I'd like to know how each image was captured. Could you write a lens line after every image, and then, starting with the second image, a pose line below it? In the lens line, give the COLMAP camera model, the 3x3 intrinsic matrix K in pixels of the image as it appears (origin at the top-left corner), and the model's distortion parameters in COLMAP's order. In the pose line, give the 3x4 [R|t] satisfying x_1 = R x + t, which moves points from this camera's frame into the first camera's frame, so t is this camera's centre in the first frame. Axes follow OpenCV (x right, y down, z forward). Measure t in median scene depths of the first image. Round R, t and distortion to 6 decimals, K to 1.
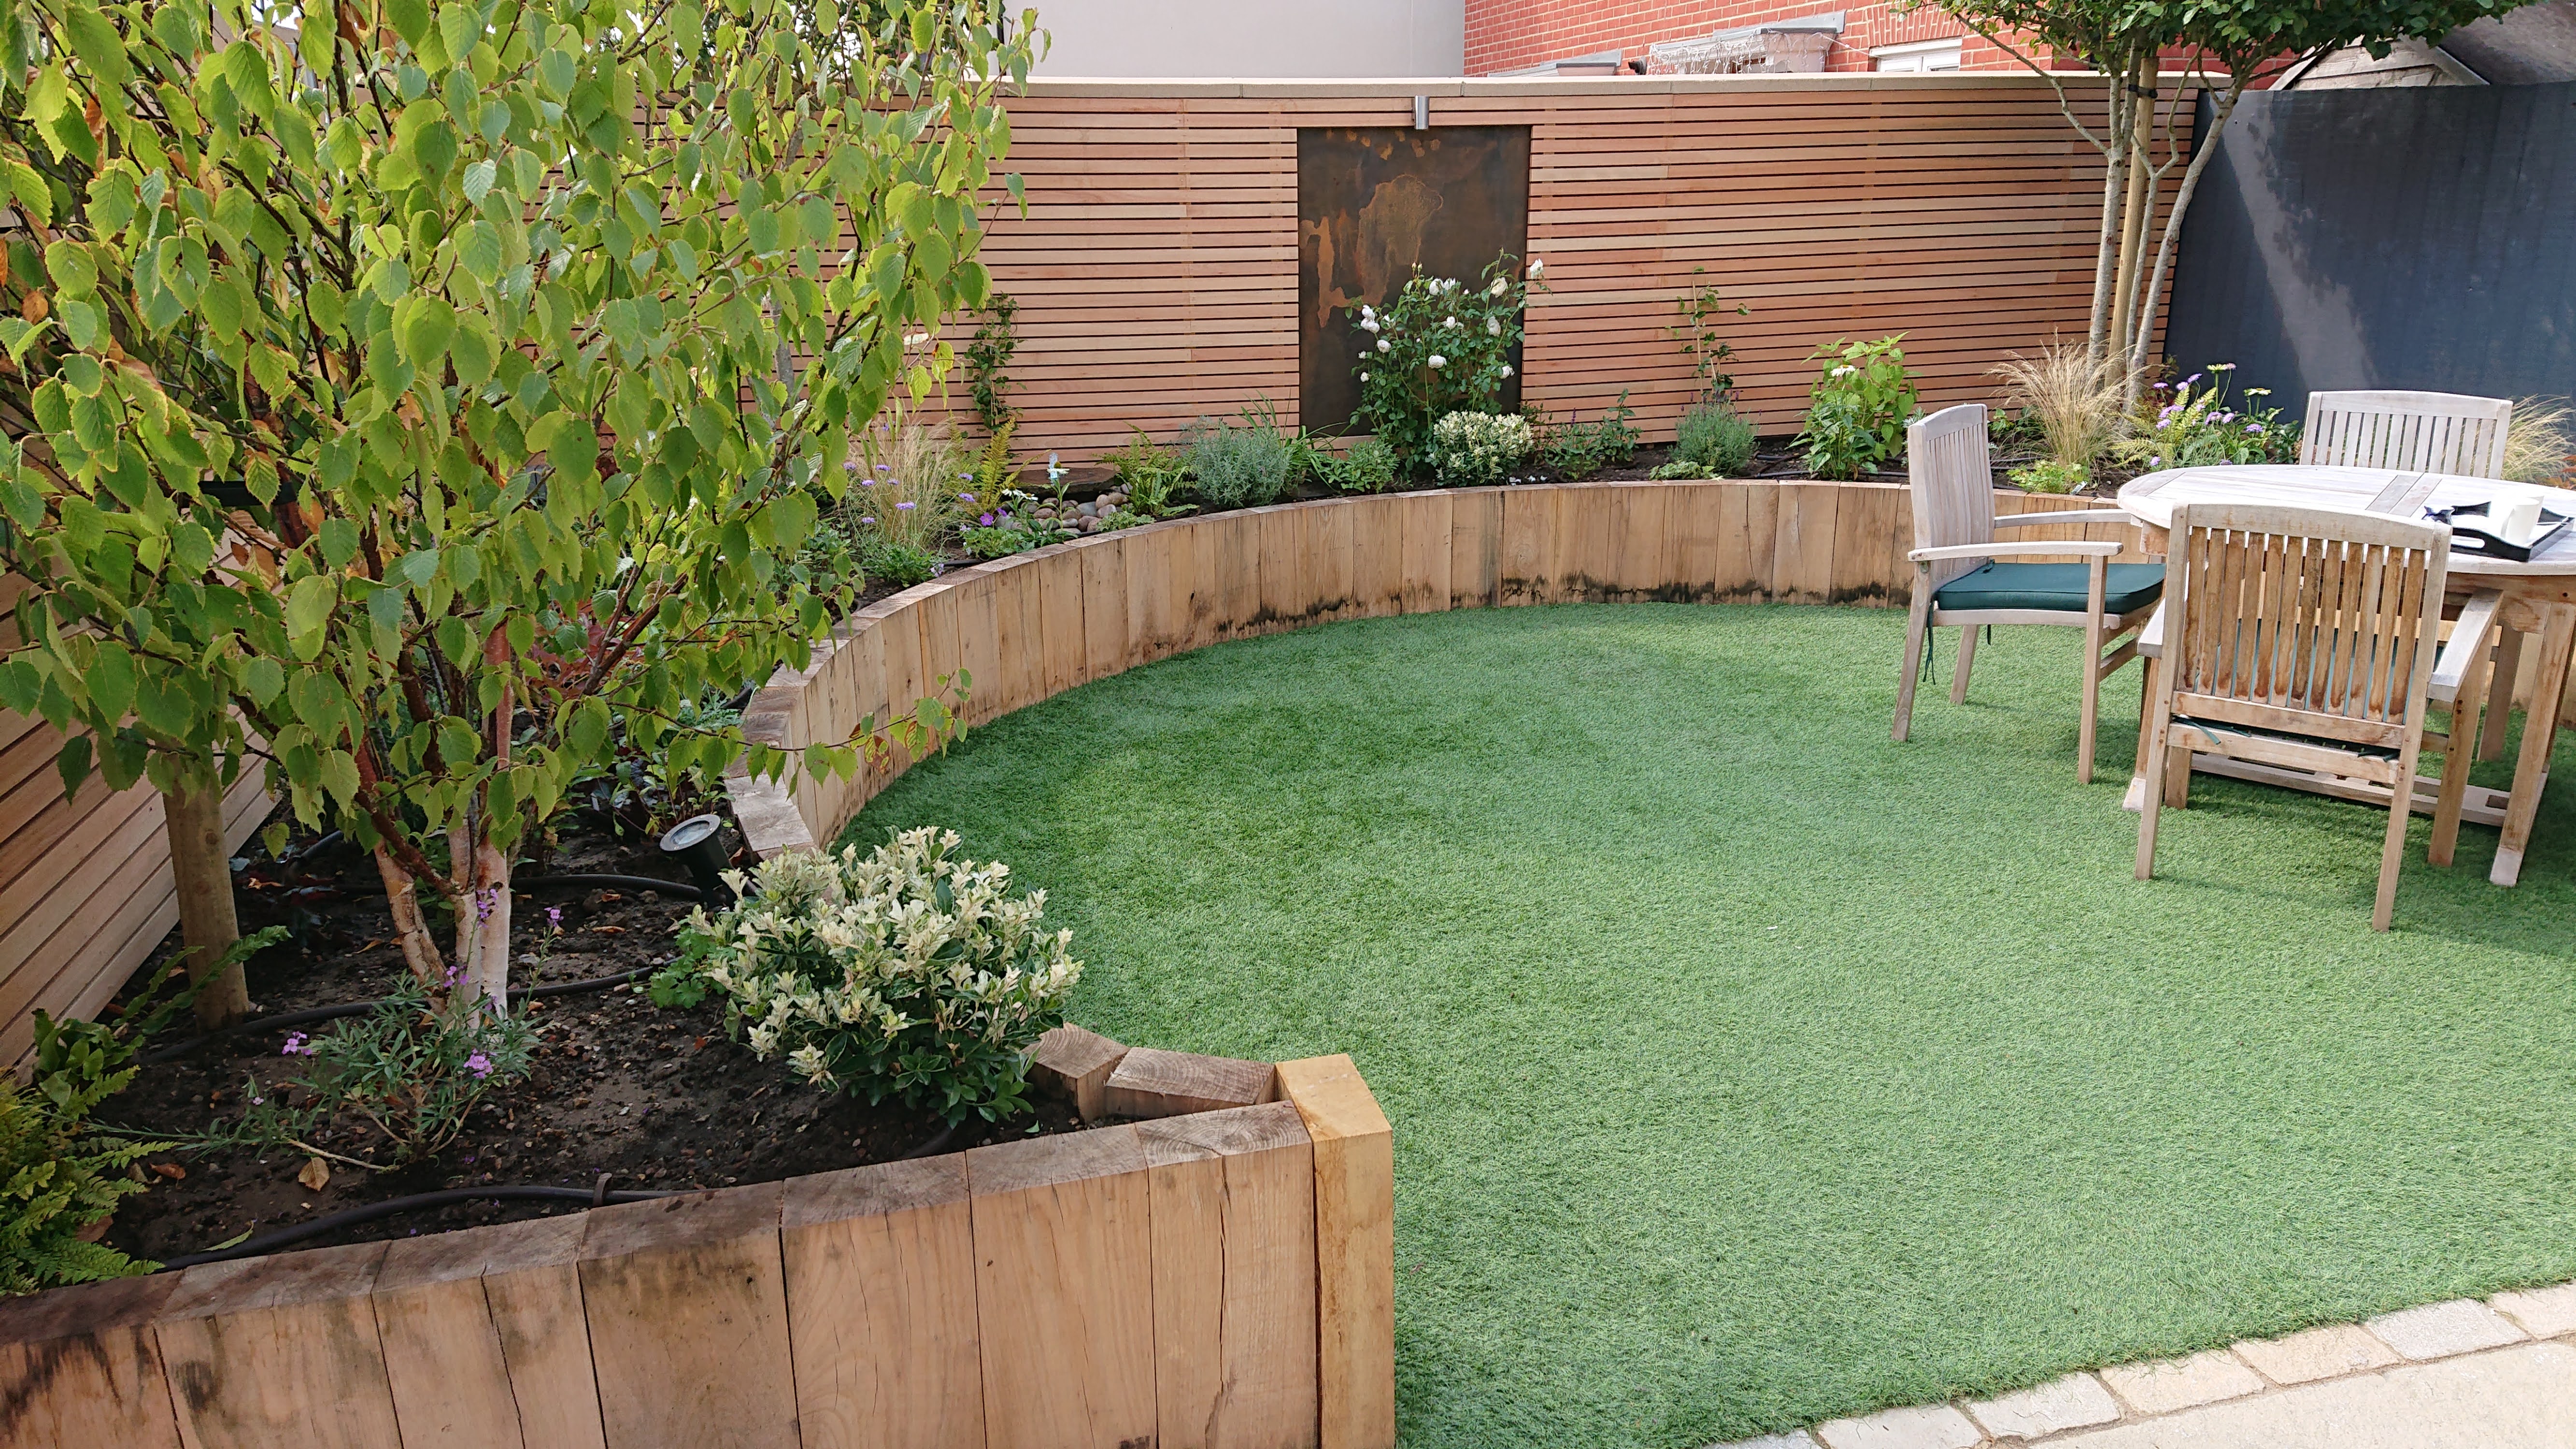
lens RADIAL K [[1709.9, 0, 1286.2], [0, 1709.9, 714.0], [0, 0, 1]] dist [0.211968, -0.338675]
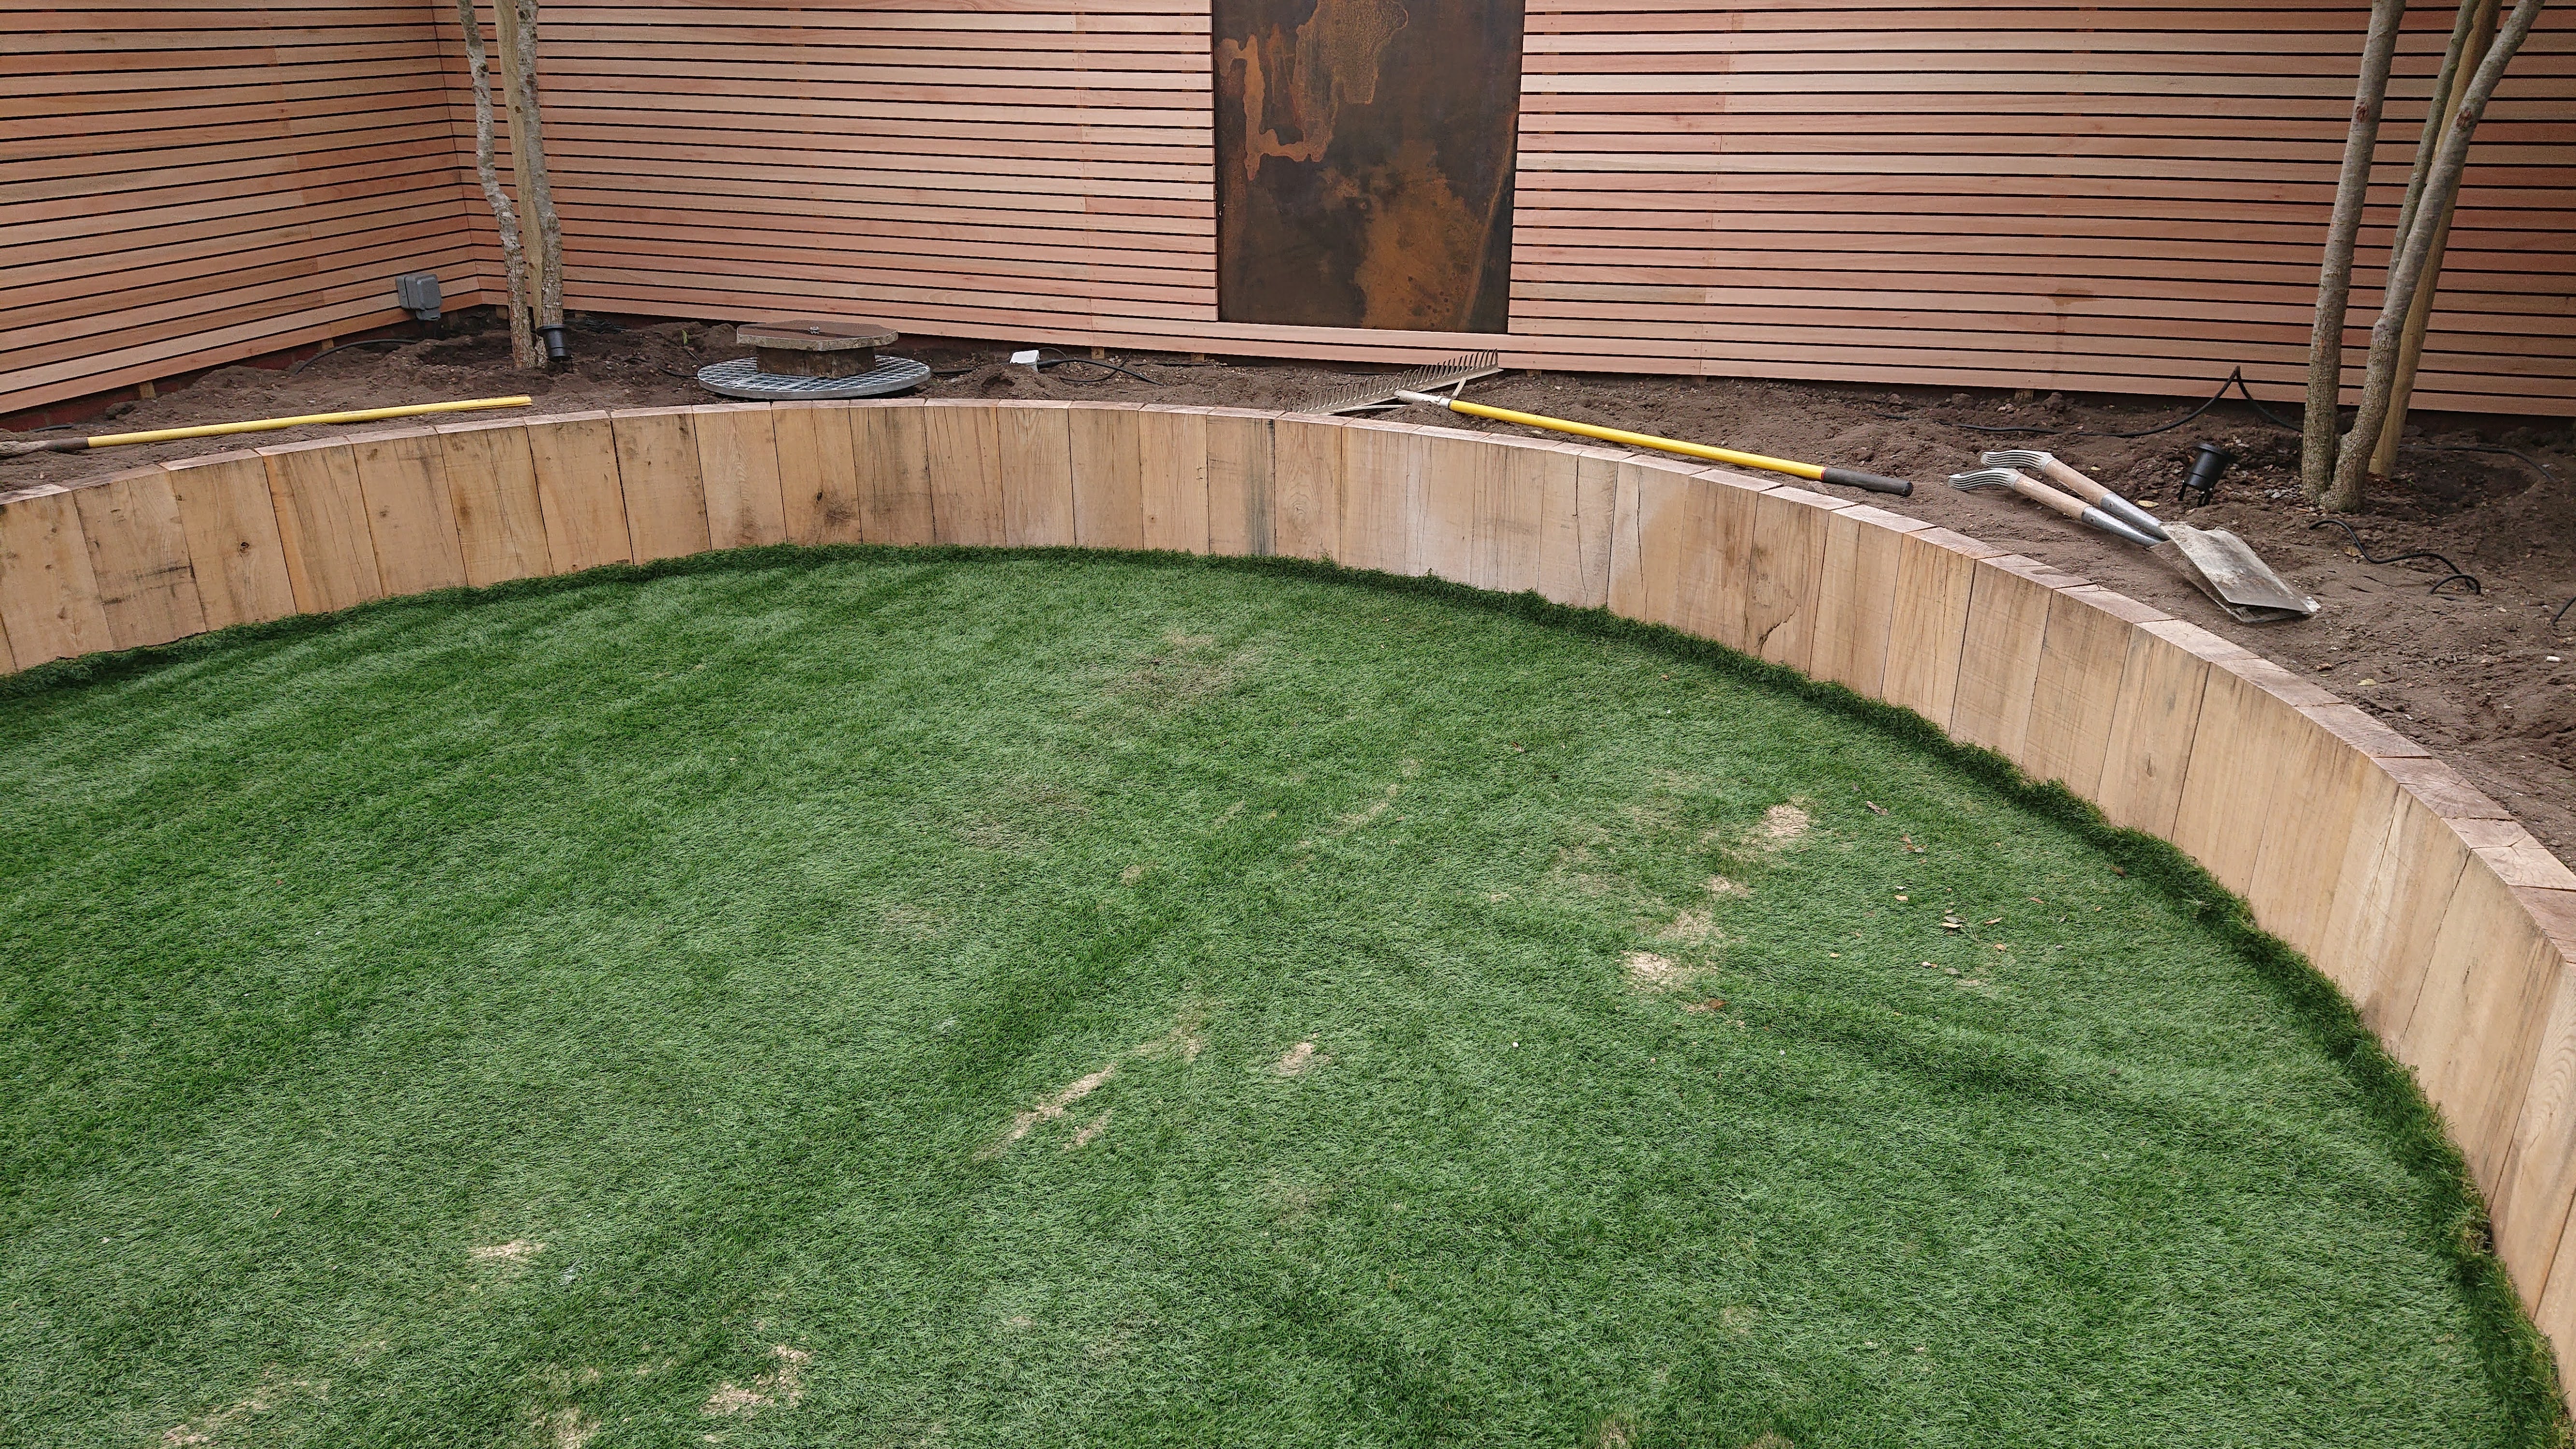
lens RADIAL K [[1726.1, 0, 1287.1], [0, 1726.1, 695.2], [0, 0, 1]] dist [0.235012, -0.370486]
pose [[0.858333, 0.197075, -0.473735, 0.503994], [-0.160566, 0.980090, 0.116799, -0.099466], [0.487322, -0.024187, 0.872888, 0.334307]]
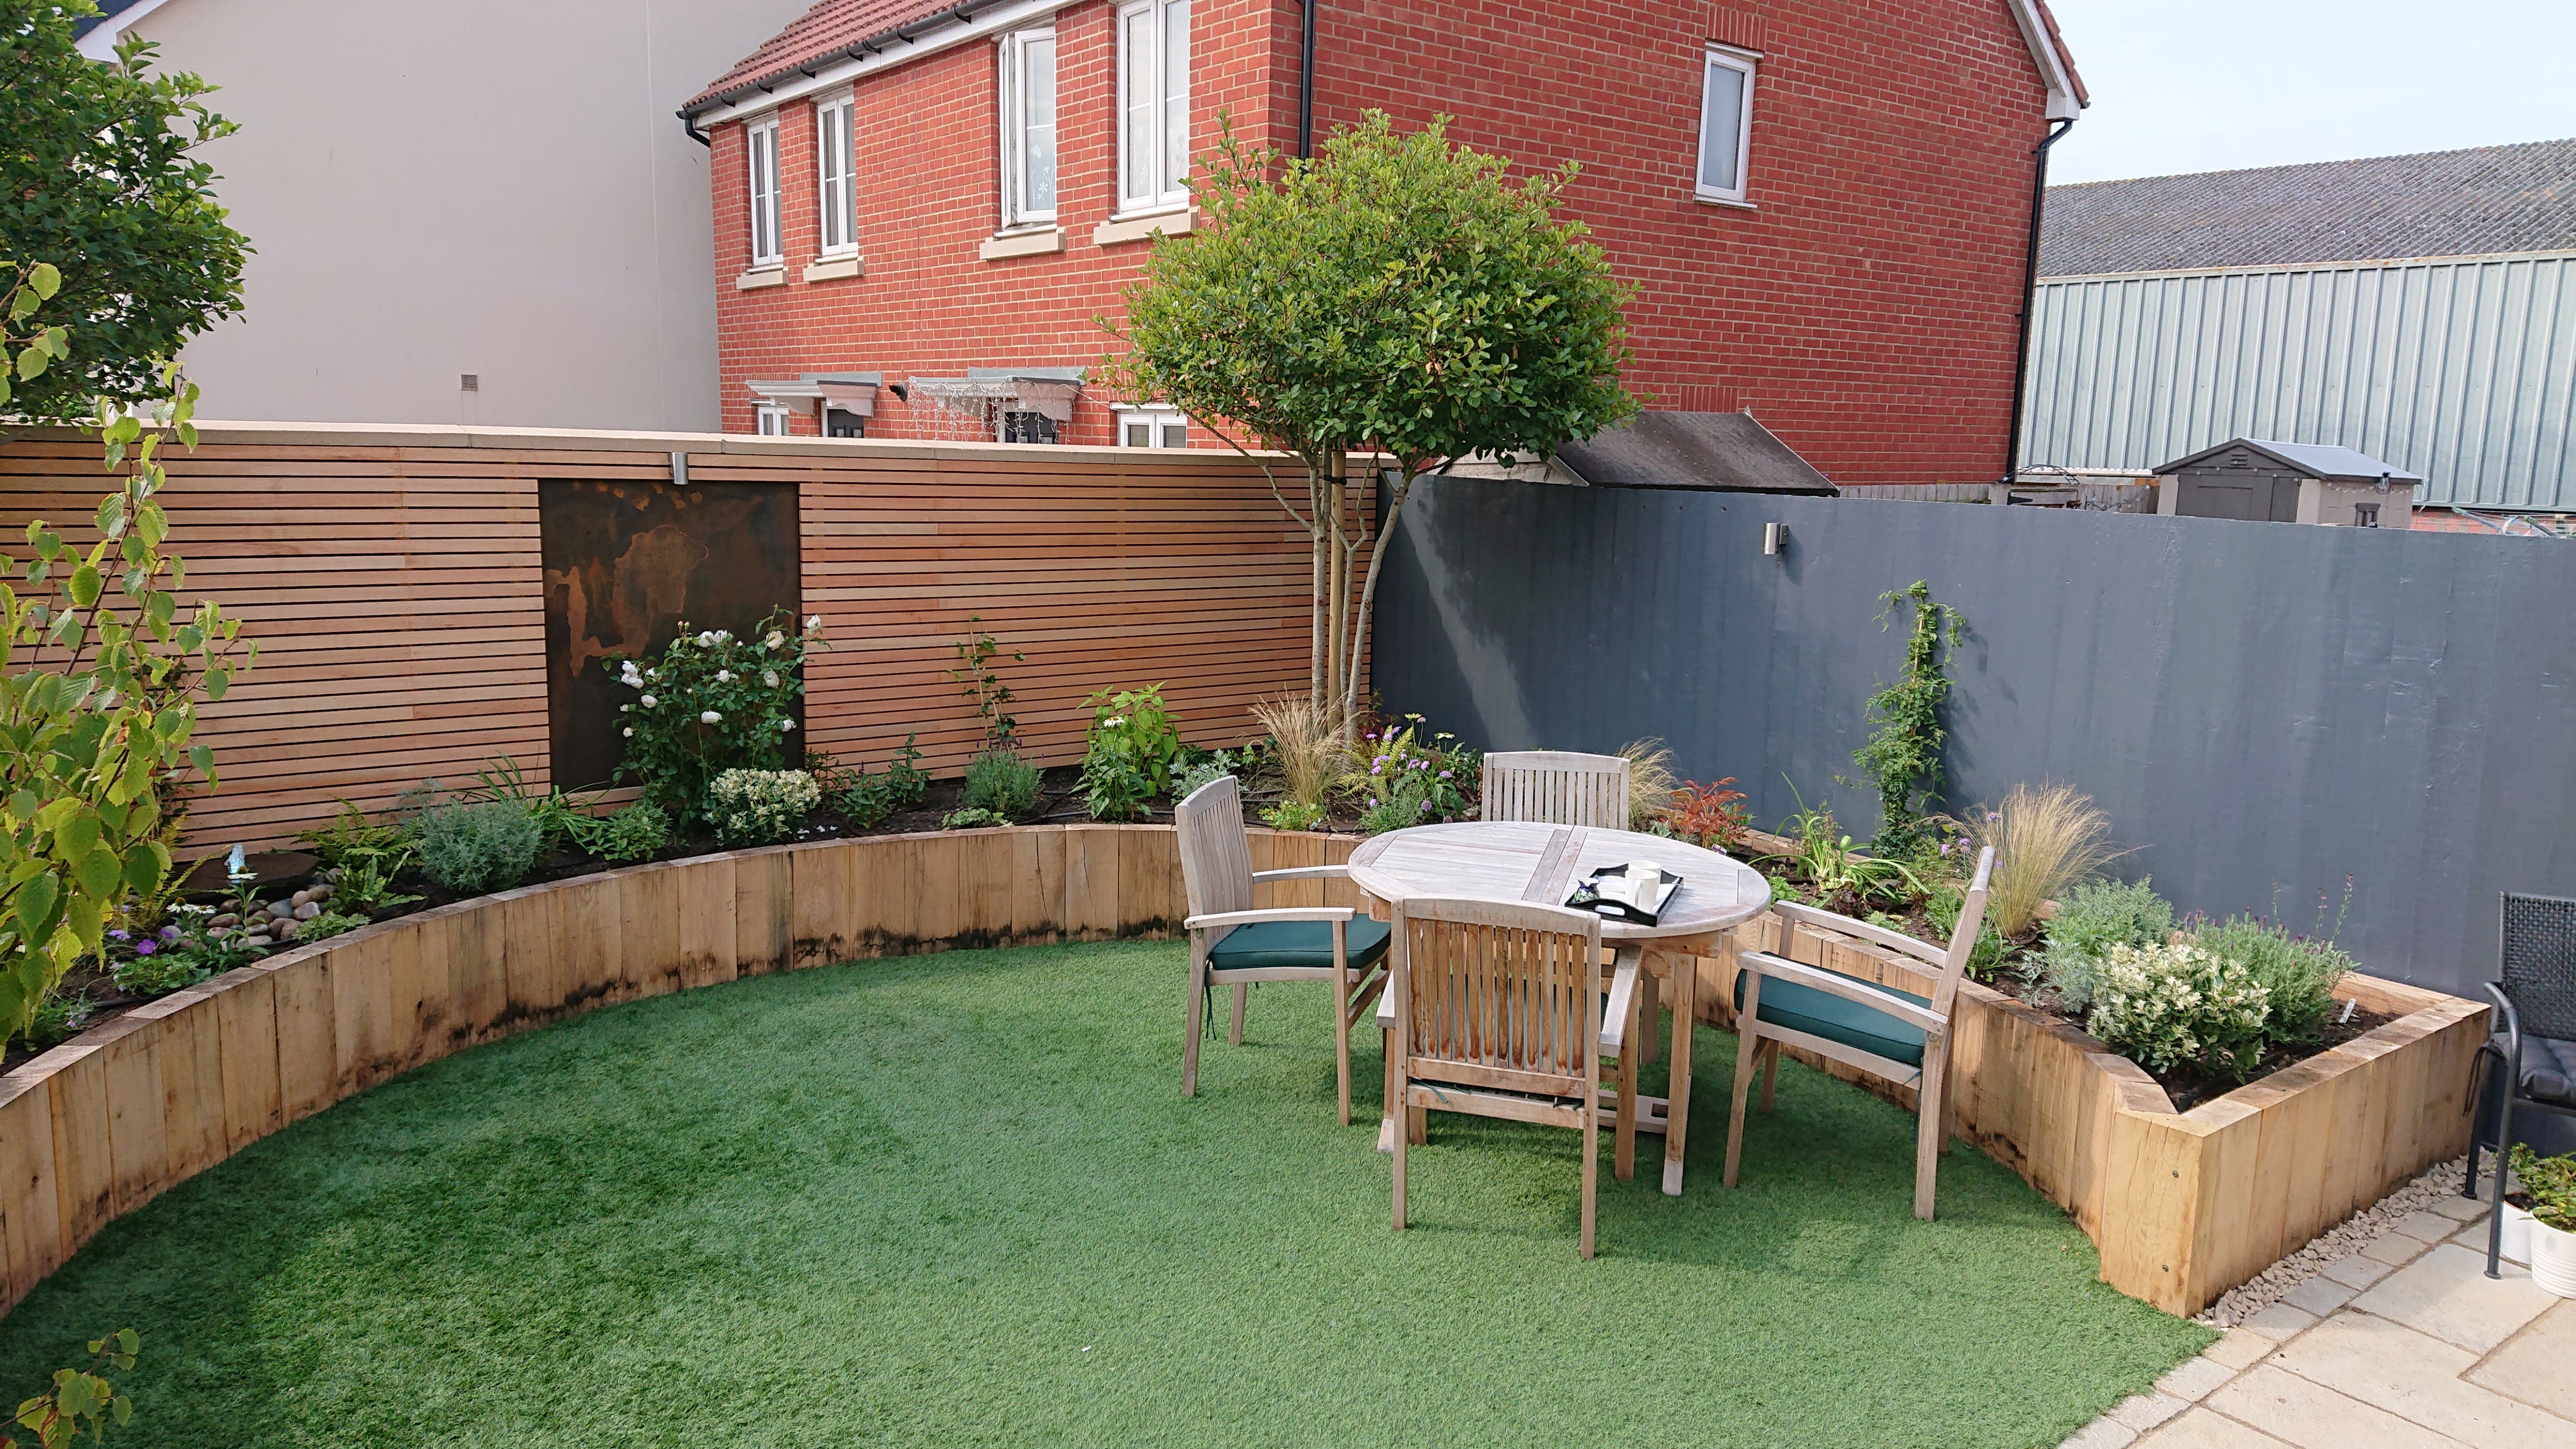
lens RADIAL K [[1712.8, 0, 1296.0], [0, 1712.8, 705.3], [0, 0, 1]] dist [0.228423, -0.339738]
pose [[0.916934, -0.026739, 0.398143, -0.001940], [0.084223, 0.988243, -0.127599, -0.060405], [-0.390050, 0.150533, 0.908405, -0.013893]]
